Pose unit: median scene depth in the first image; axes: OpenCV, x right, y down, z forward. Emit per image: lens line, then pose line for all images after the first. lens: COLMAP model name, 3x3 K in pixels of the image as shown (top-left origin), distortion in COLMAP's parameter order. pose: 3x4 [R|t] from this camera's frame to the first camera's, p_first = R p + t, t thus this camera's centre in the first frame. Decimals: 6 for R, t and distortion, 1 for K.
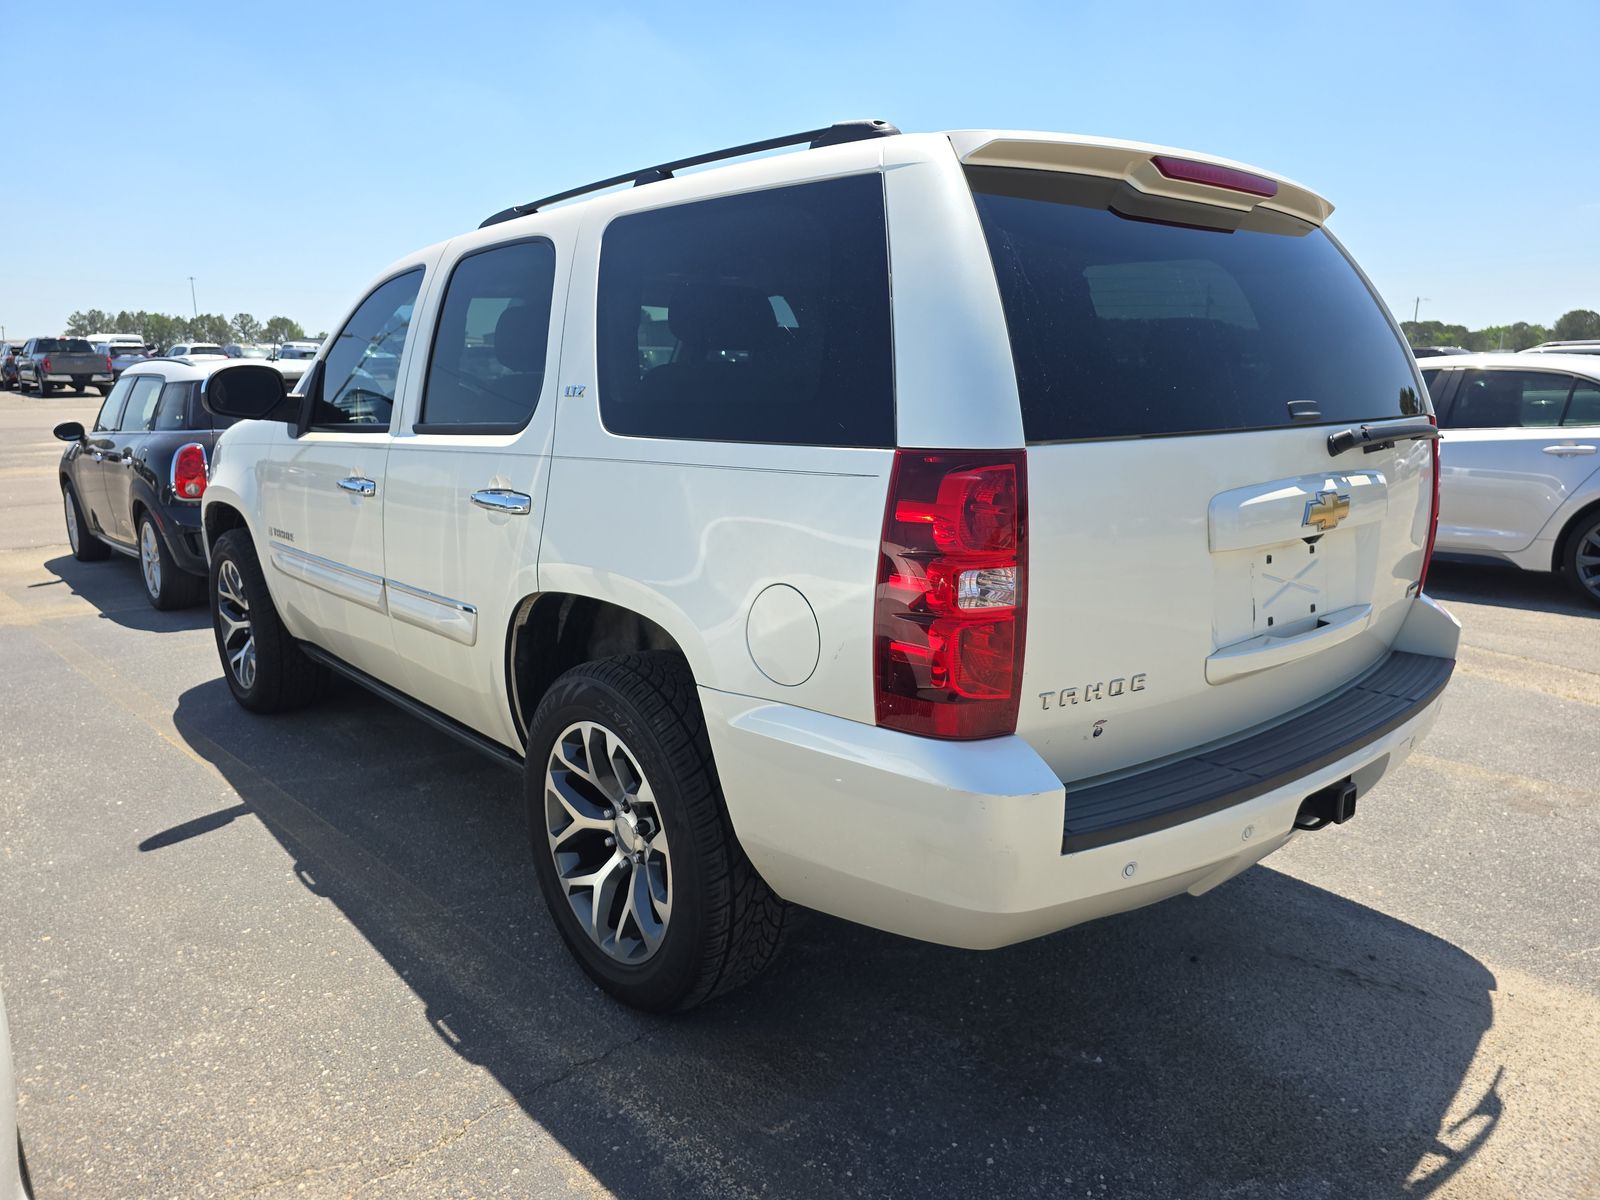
lens RADIAL K [[1087.3, 0, 802.4], [0, 1087.3, 601.3], [0, 0, 1]] dist [0.011567, 0.004548]
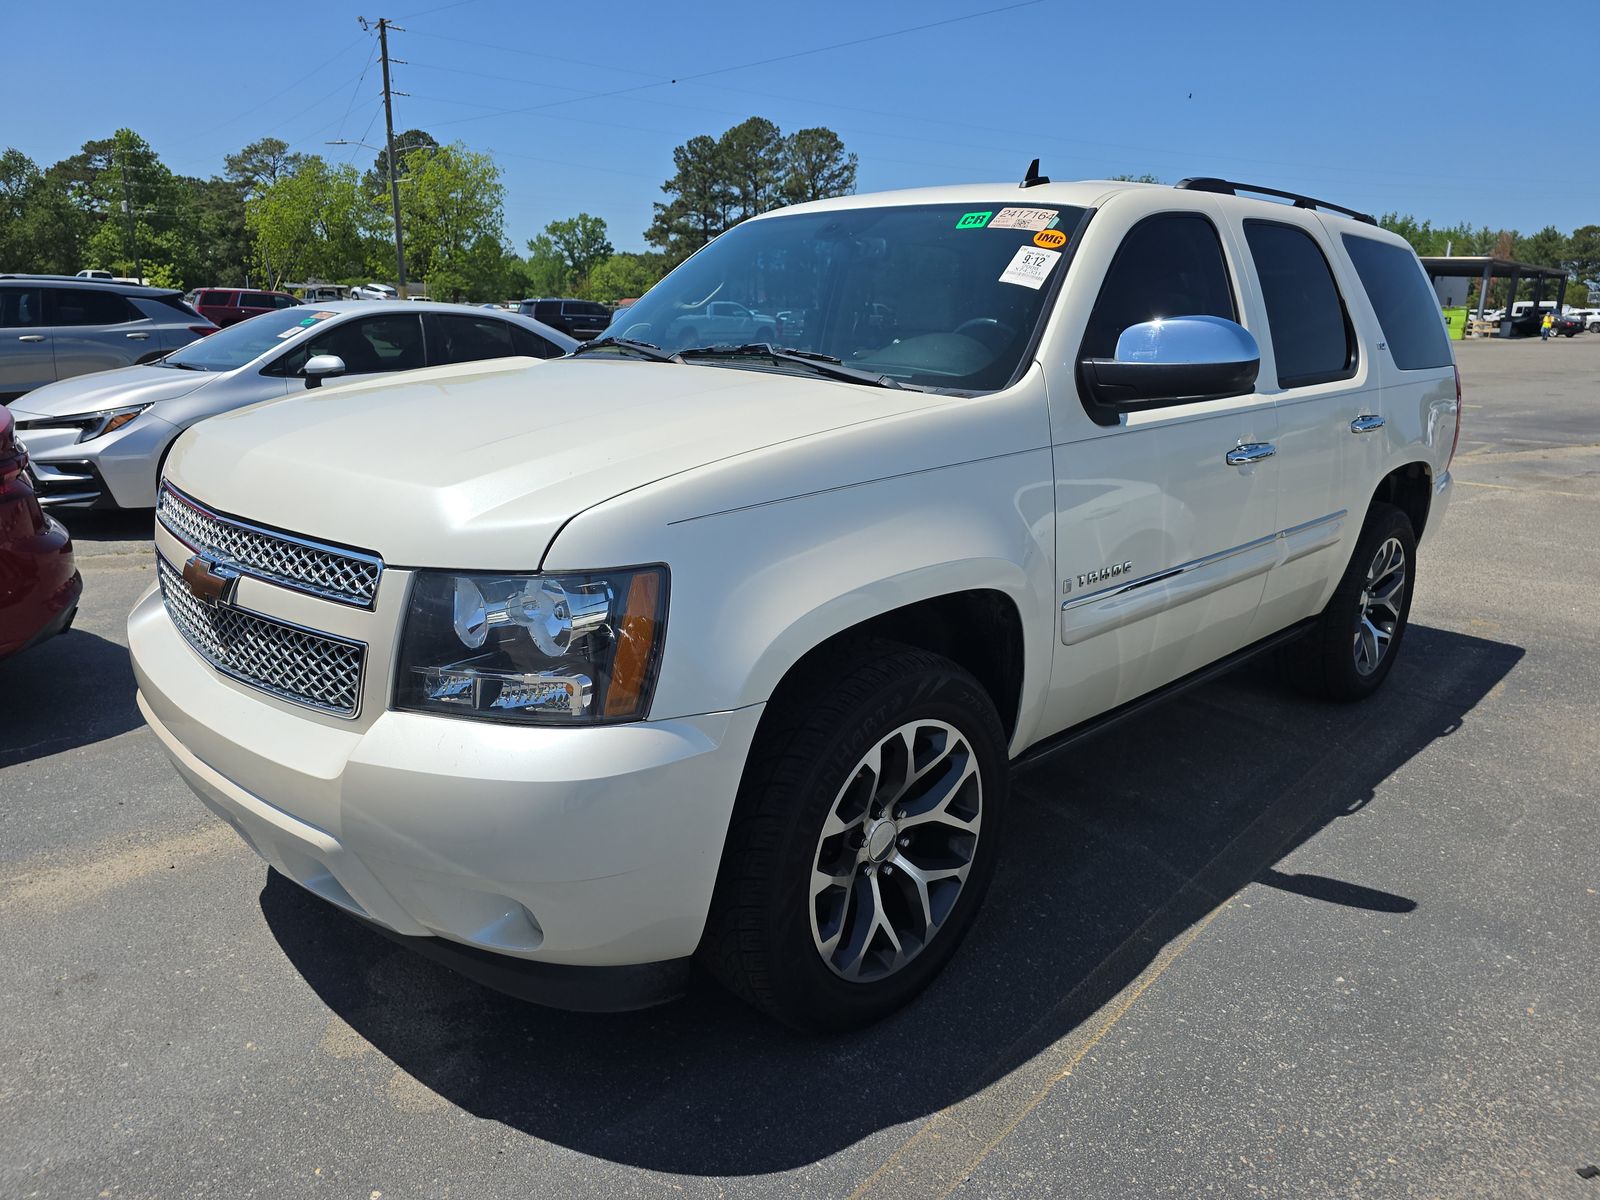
lens RADIAL K [[1087.3, 0, 796.5], [0, 1087.3, 604.5], [0, 0, 1]] dist [0.011567, 0.004548]
pose [[-0.086672, -0.254702, 0.963128, -1.372974], [0.166068, 0.949545, 0.266055, -0.309271], [-0.982298, 0.183004, -0.040001, 1.525962]]
